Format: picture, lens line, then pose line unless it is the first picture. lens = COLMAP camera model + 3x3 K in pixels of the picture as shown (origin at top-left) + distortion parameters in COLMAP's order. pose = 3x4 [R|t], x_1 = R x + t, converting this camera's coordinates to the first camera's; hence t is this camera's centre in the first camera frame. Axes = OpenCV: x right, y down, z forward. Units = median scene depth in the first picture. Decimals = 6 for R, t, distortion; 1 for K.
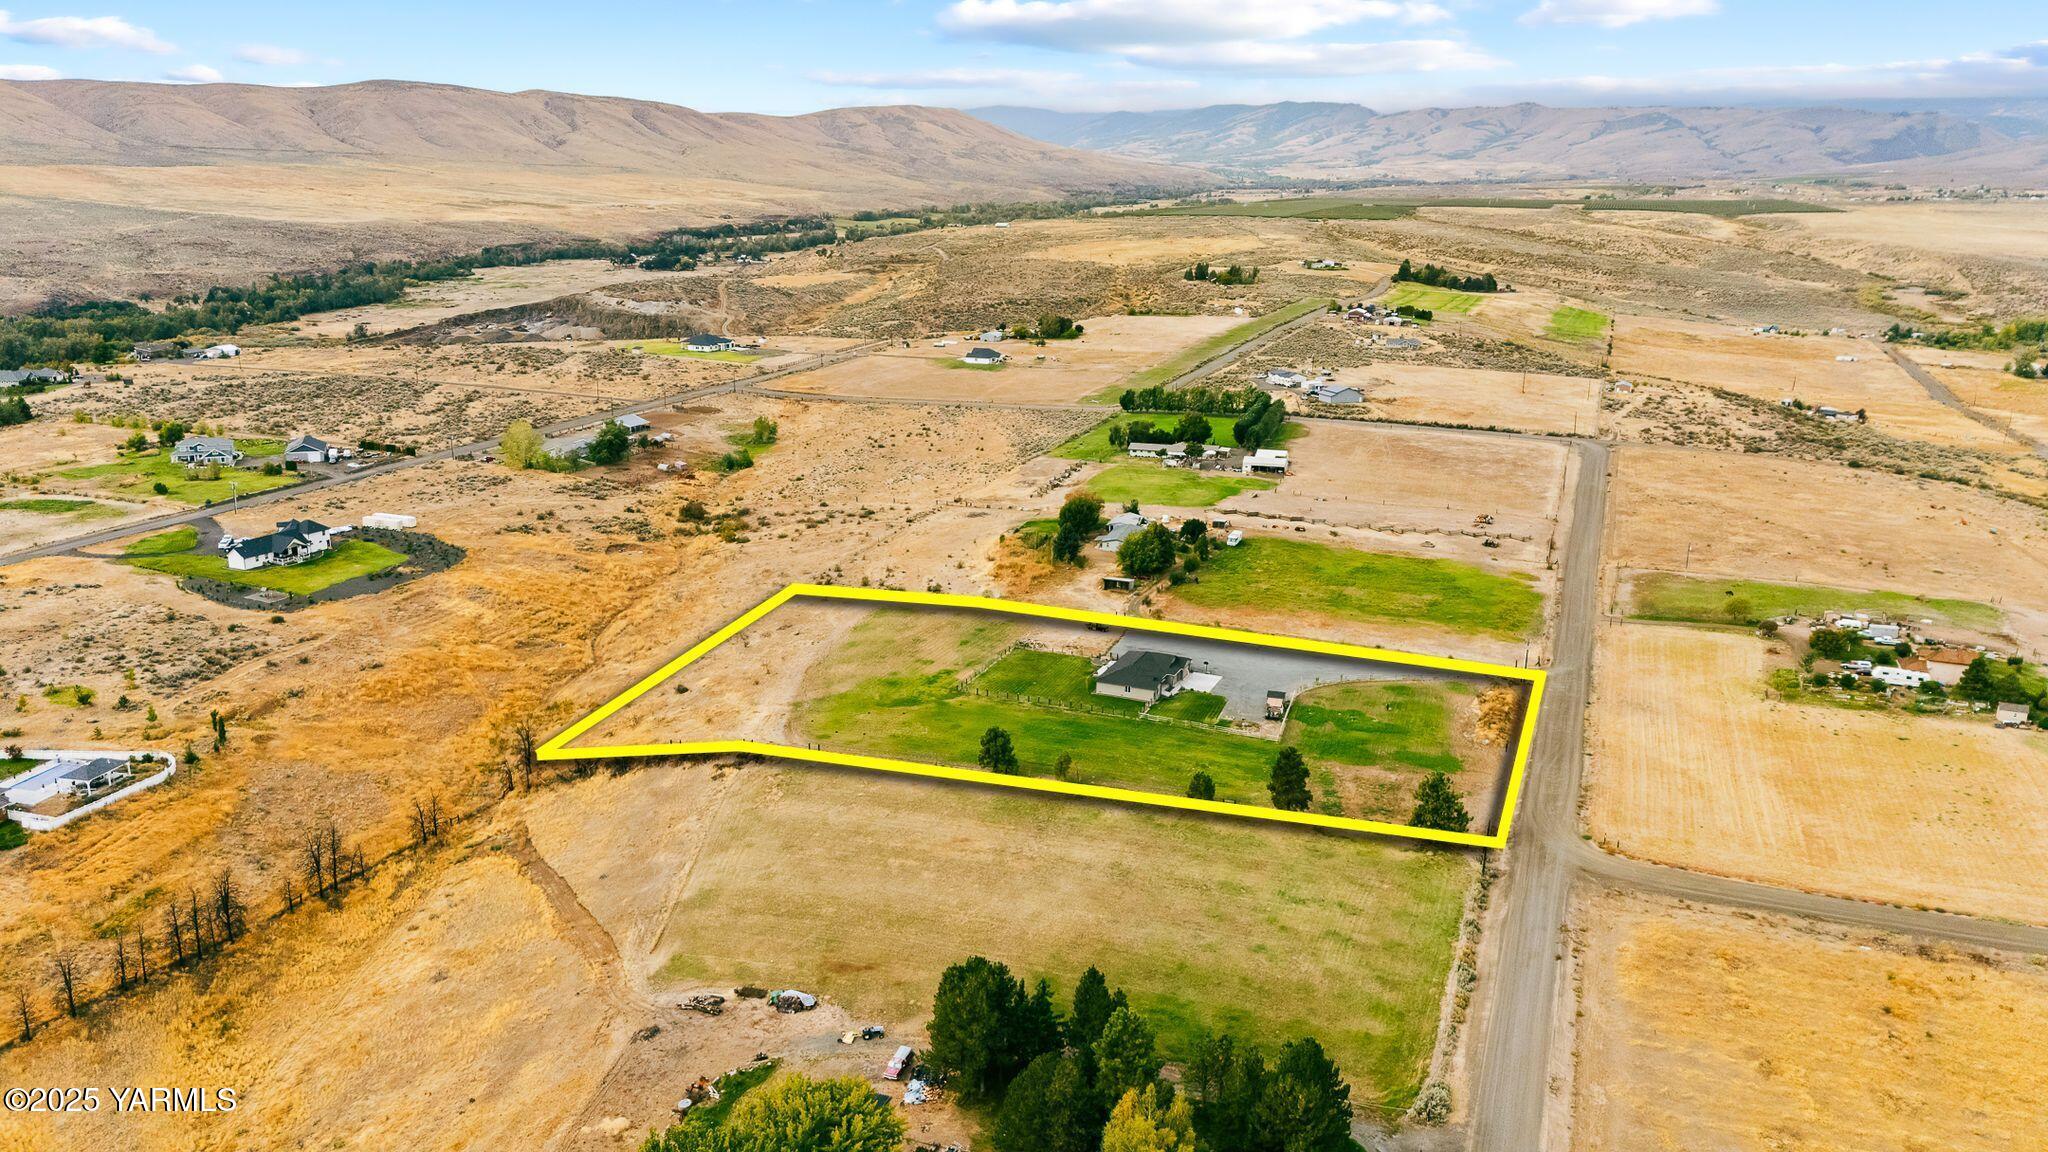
lens RADIAL K [[1500.1, 0, 1024.0], [0, 1500.1, 576.0], [0, 0, 1]] dist [0.053466, -0.043713]
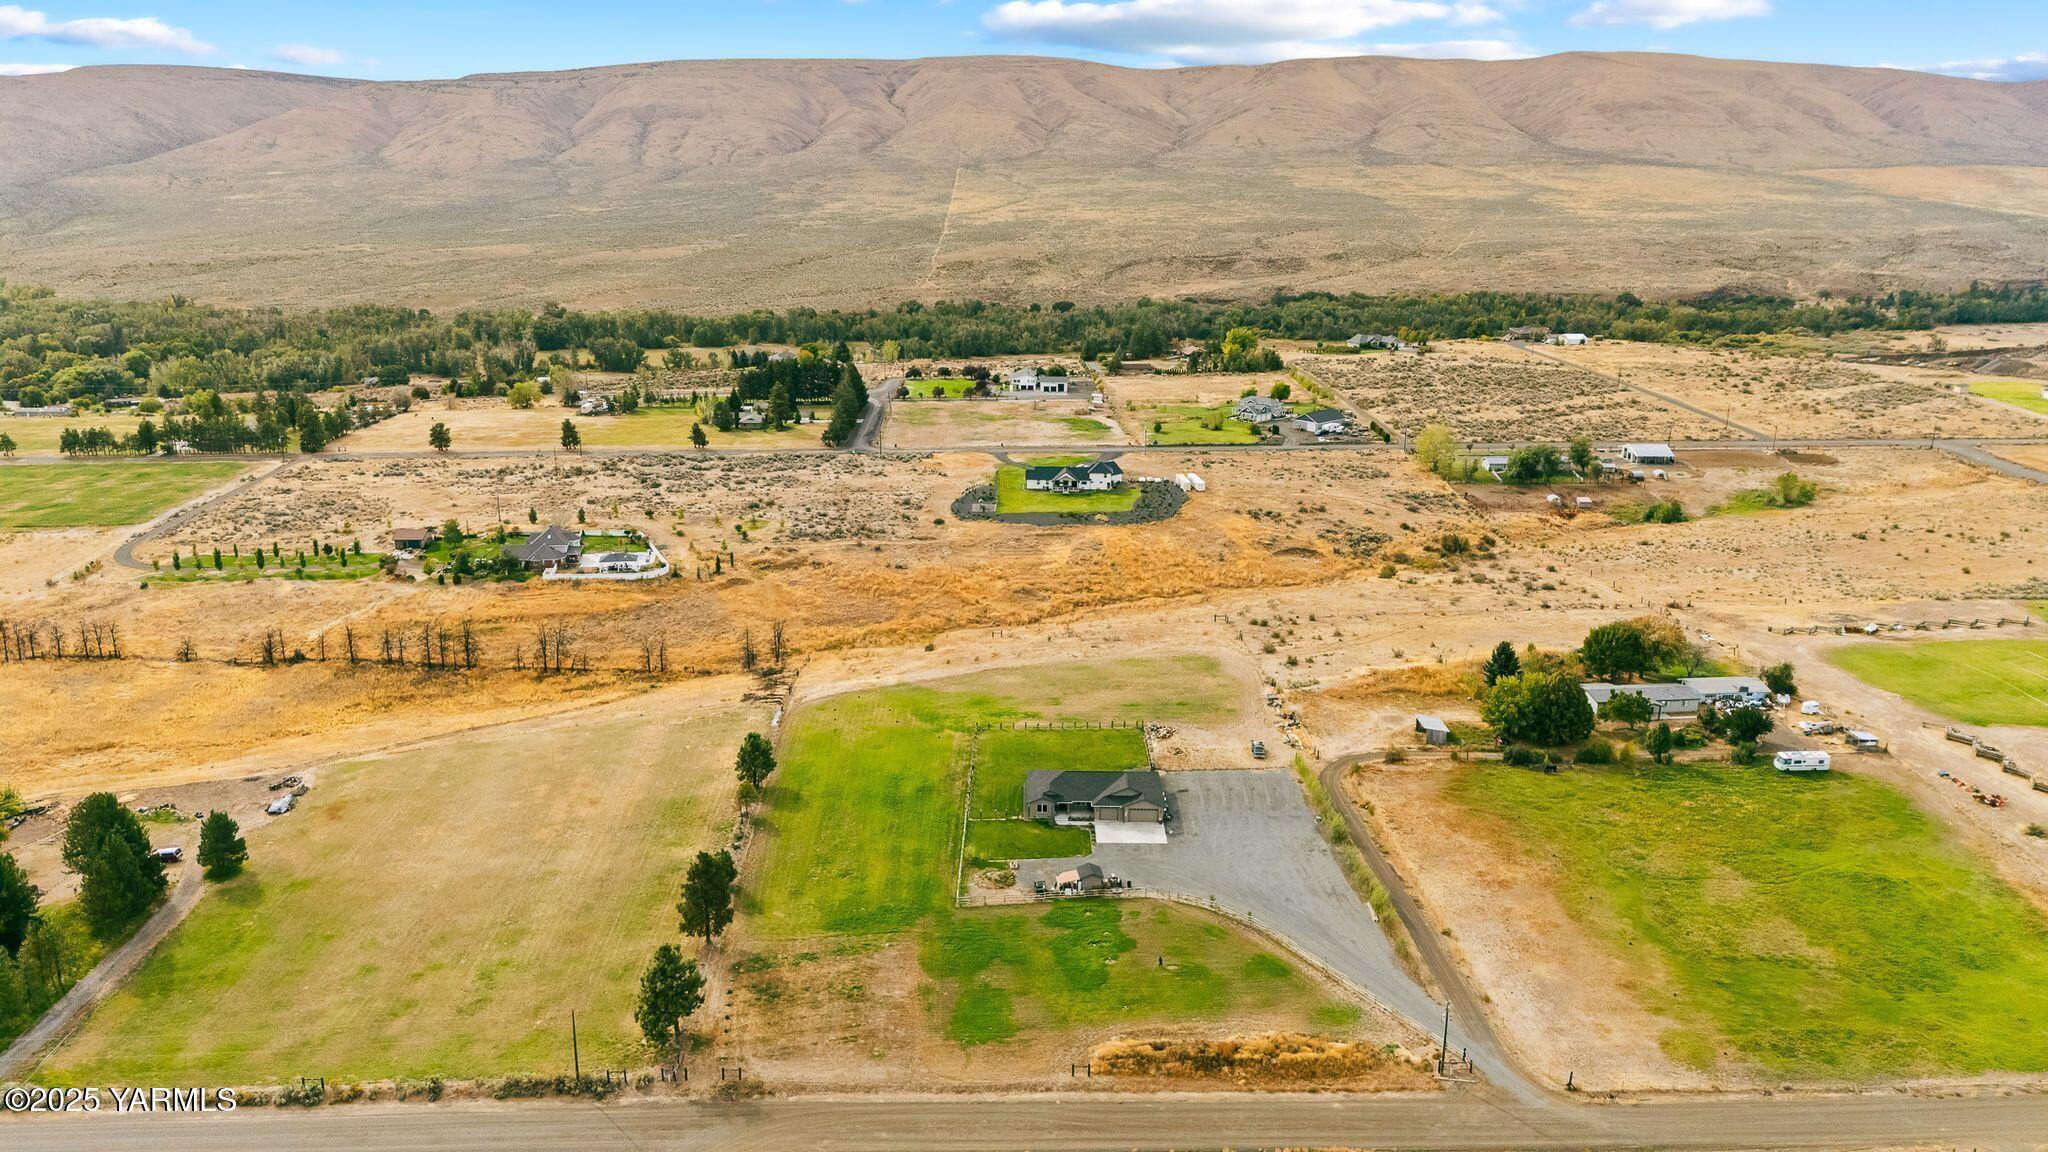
lens RADIAL K [[1494.2, 0, 1024.0], [0, 1494.2, 576.0], [0, 0, 1]] dist [0.079796, -0.090203]
pose [[0.389074, 0.240947, -0.889138, 0.078920], [-0.242299, 0.957970, 0.153573, -0.016534], [0.888770, 0.155686, 0.431102, 0.066965]]
